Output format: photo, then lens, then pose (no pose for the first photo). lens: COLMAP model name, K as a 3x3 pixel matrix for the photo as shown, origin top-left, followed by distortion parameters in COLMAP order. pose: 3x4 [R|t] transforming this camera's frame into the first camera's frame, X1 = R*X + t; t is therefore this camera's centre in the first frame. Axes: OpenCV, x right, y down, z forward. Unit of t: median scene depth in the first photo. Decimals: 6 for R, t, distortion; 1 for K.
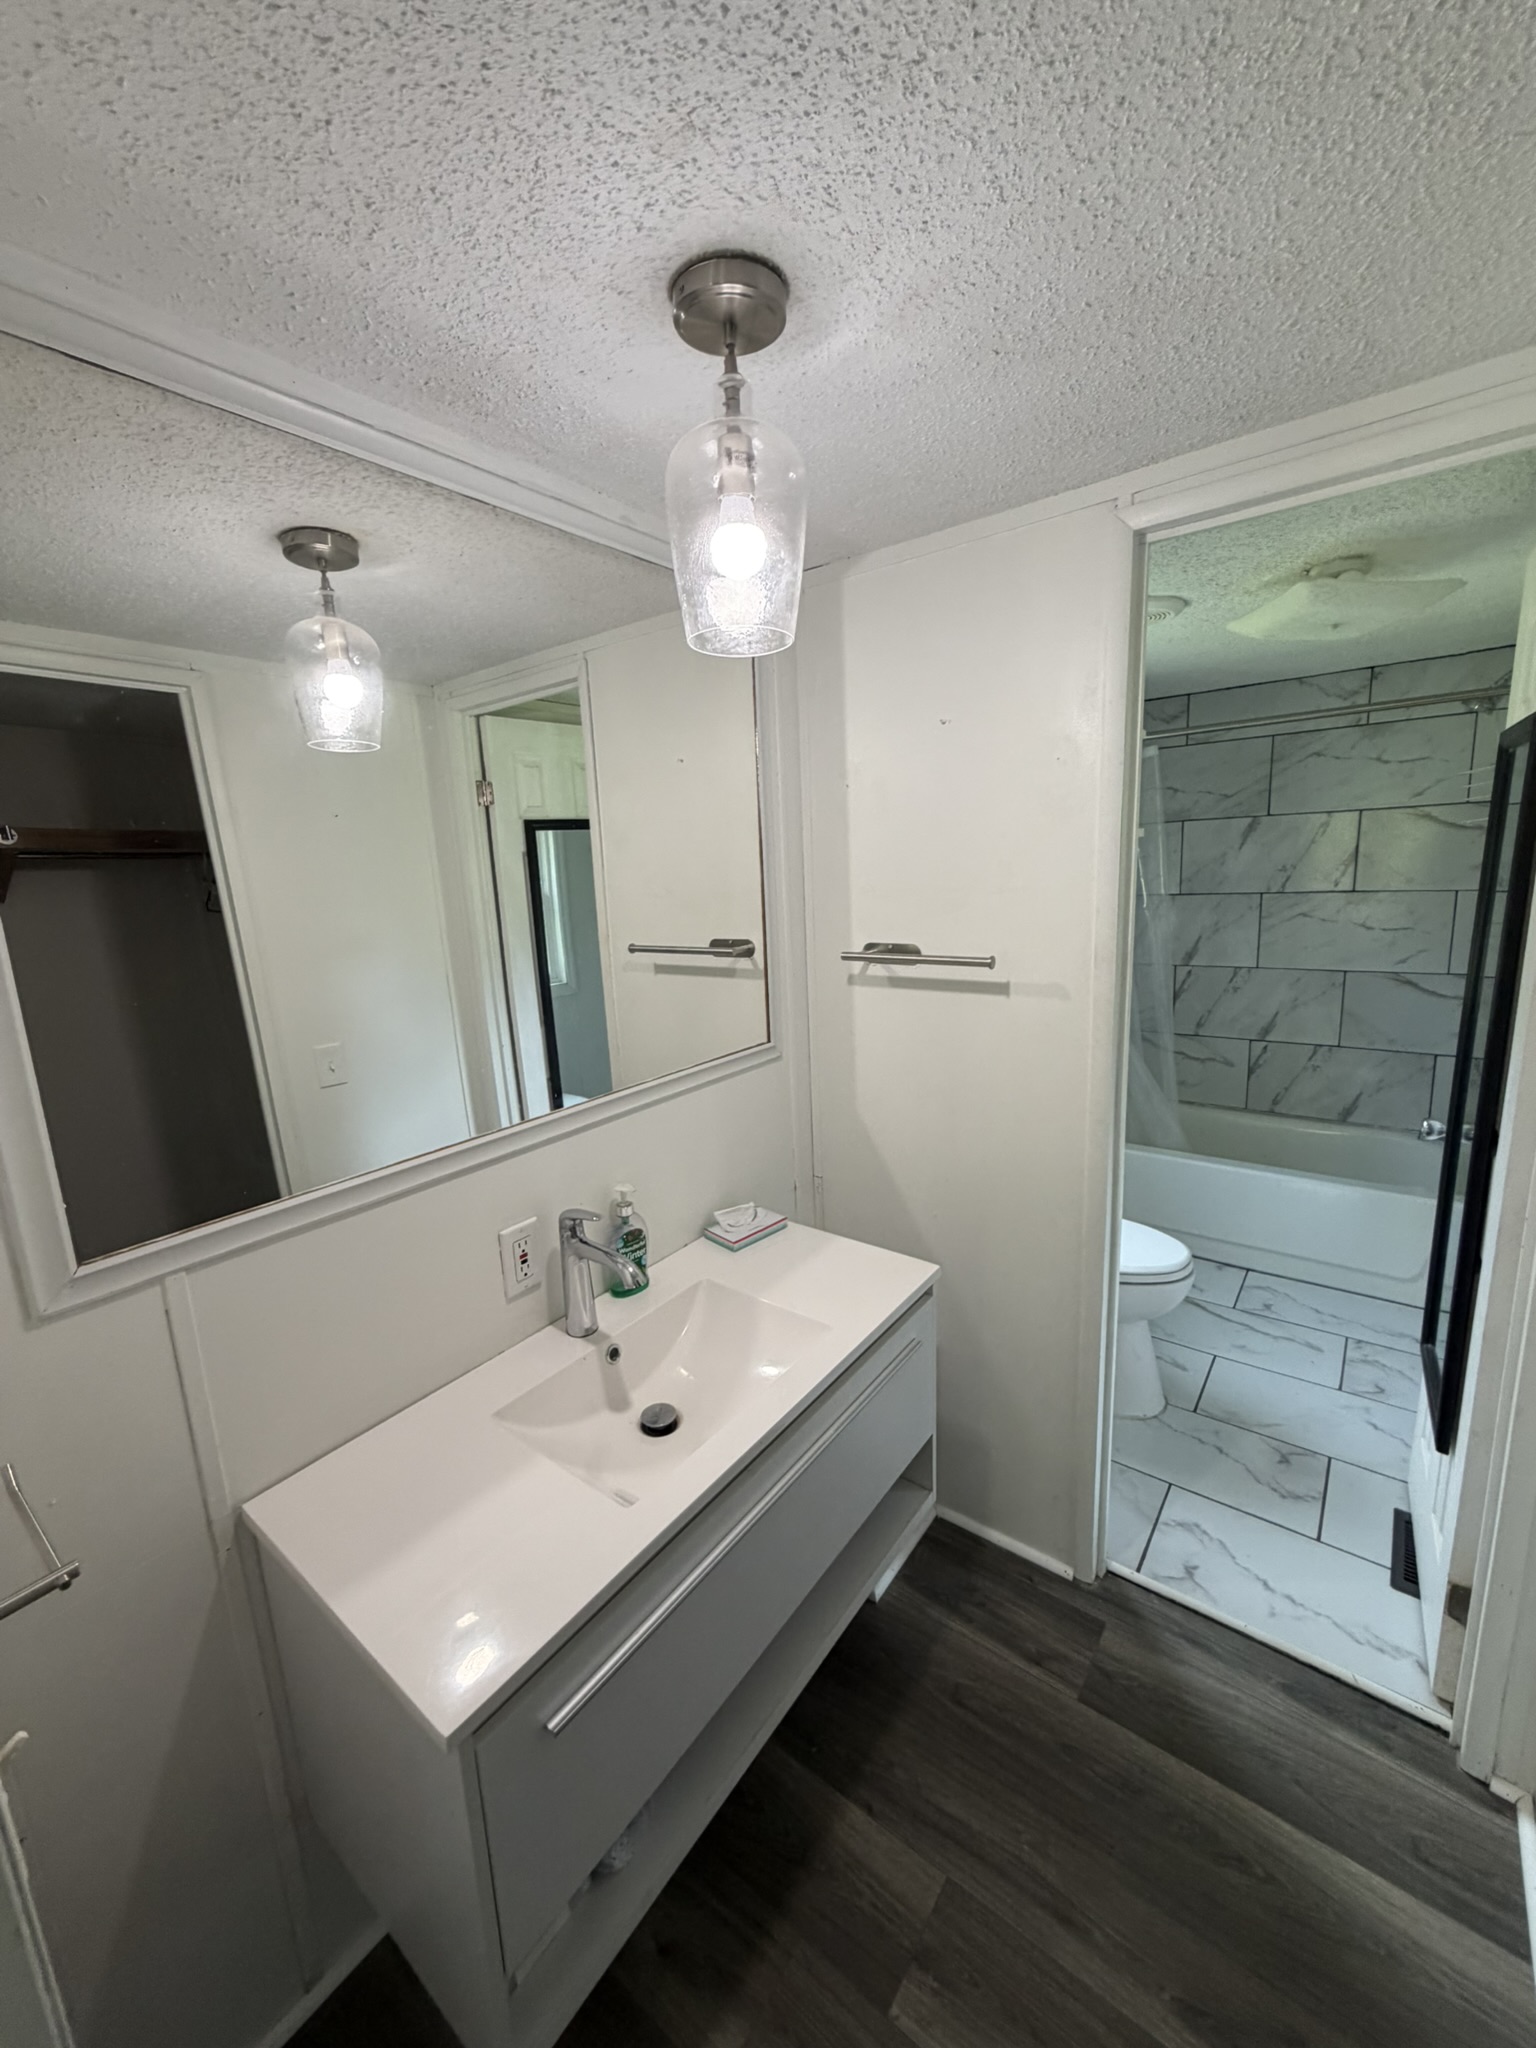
lens RADIAL K [[813.1, 0, 764.2], [0, 813.1, 1023.2], [0, 0, 1]] dist [-0.002783, 0.001206]
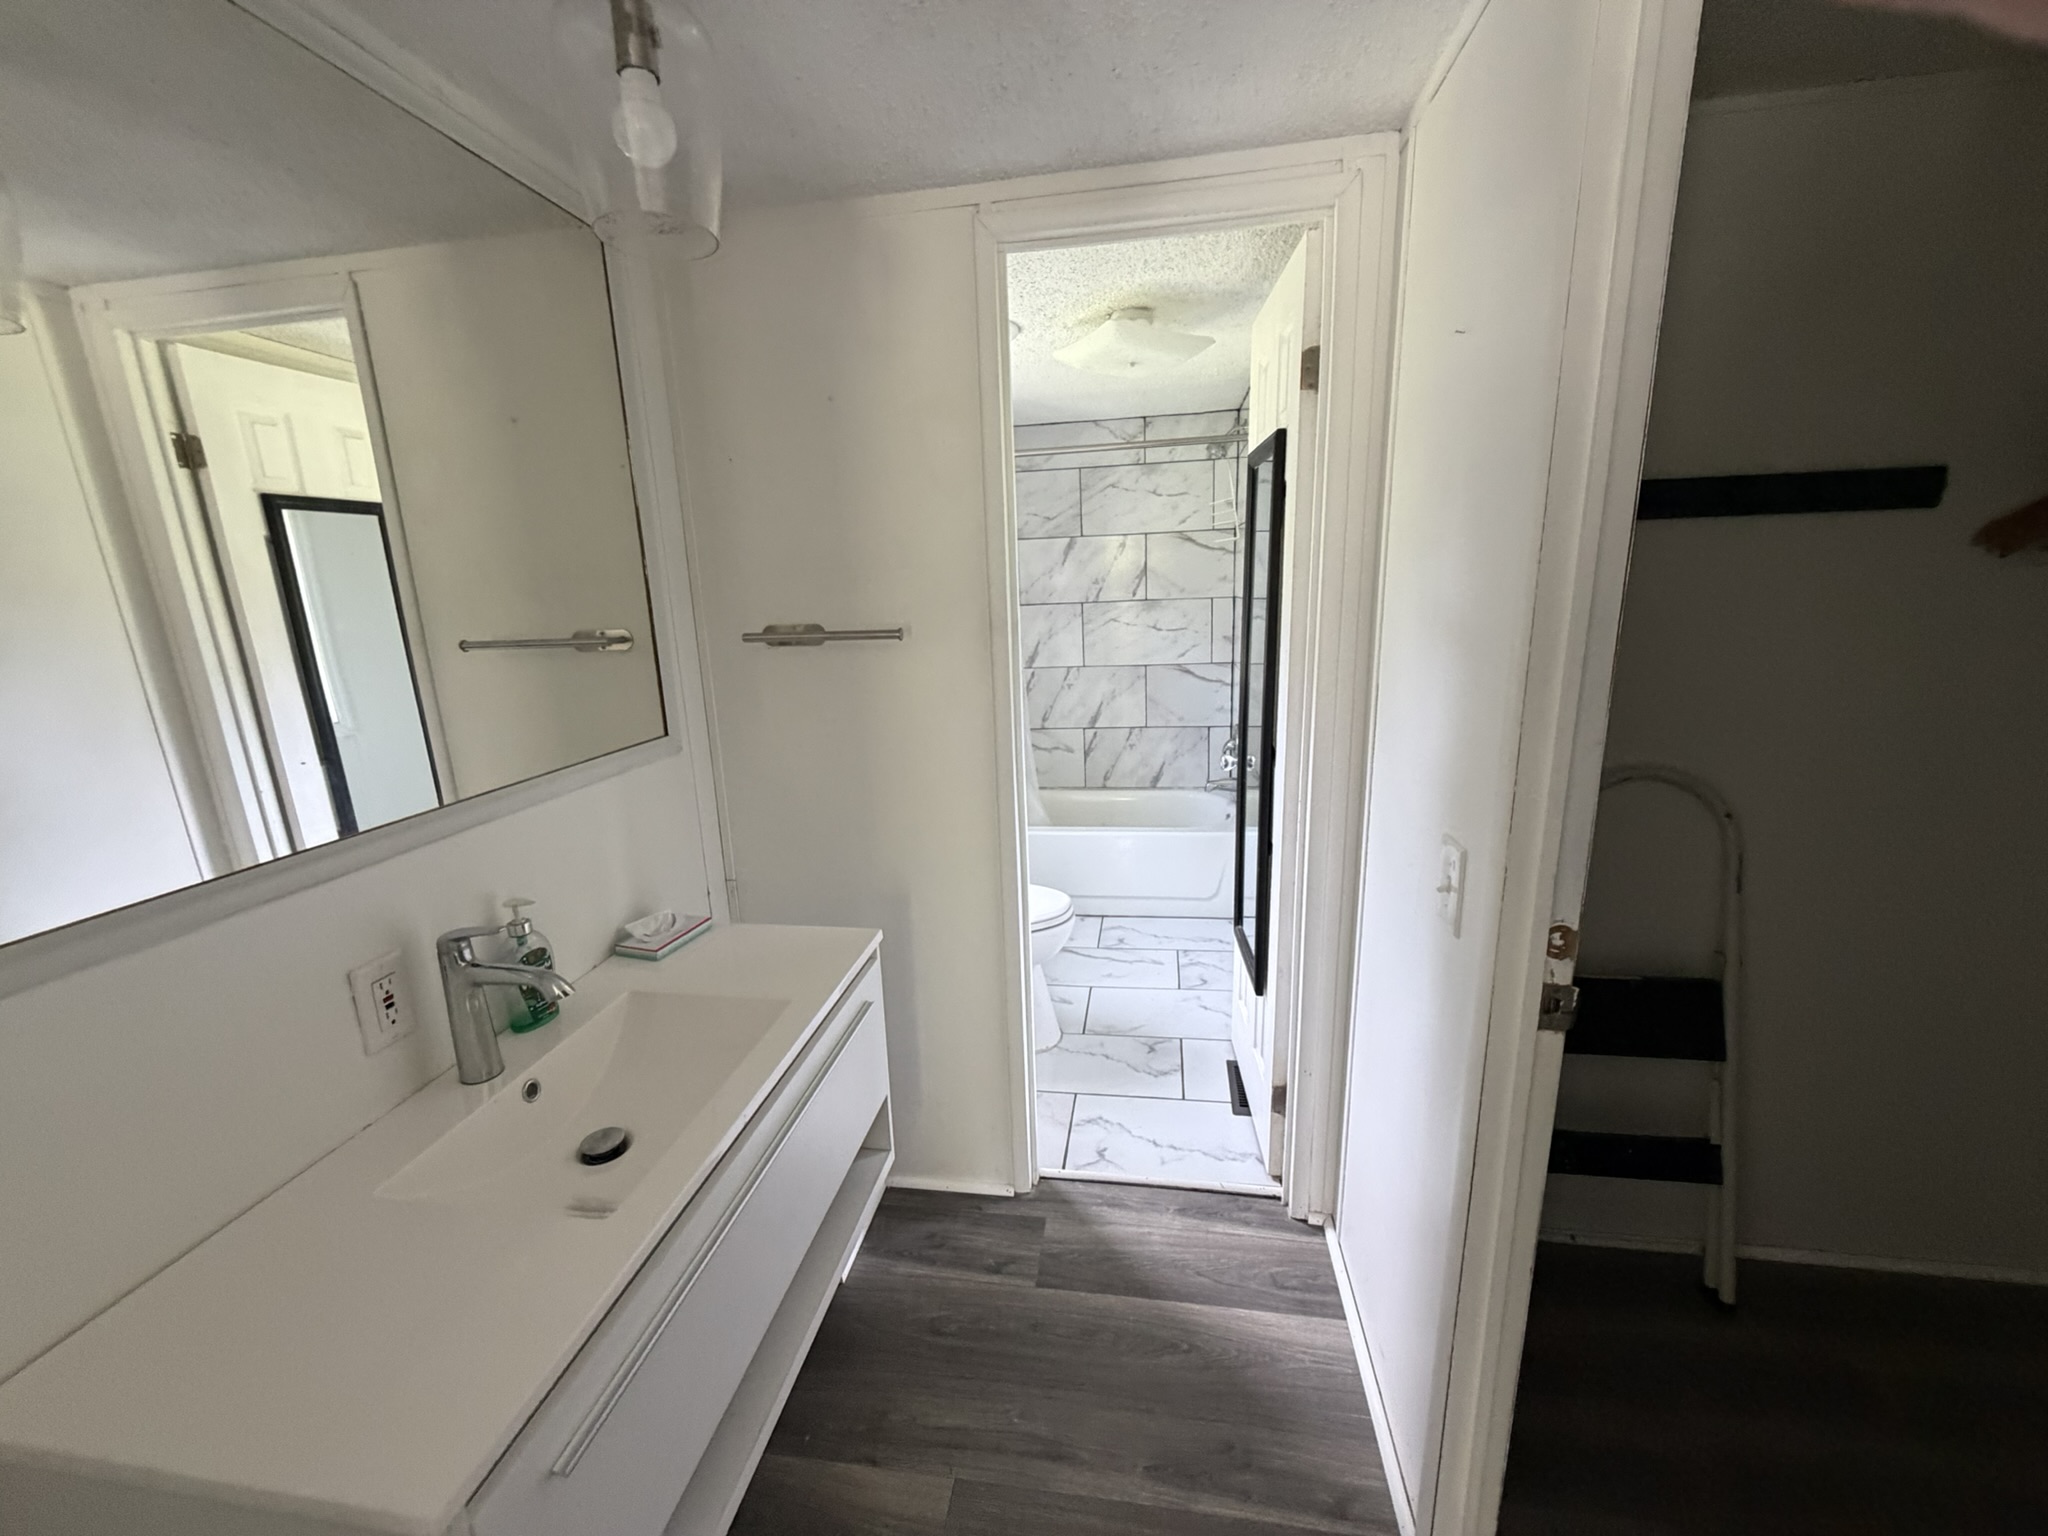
lens RADIAL K [[813.1, 0, 1023.1], [0, 813.1, 770.2], [0, 0, 1]] dist [-0.002783, 0.001206]
pose [[0.877179, -0.092816, 0.471107, -0.078625], [0.088427, 0.995584, 0.031500, 0.070807], [-0.471950, 0.014027, 0.881514, 0.004086]]
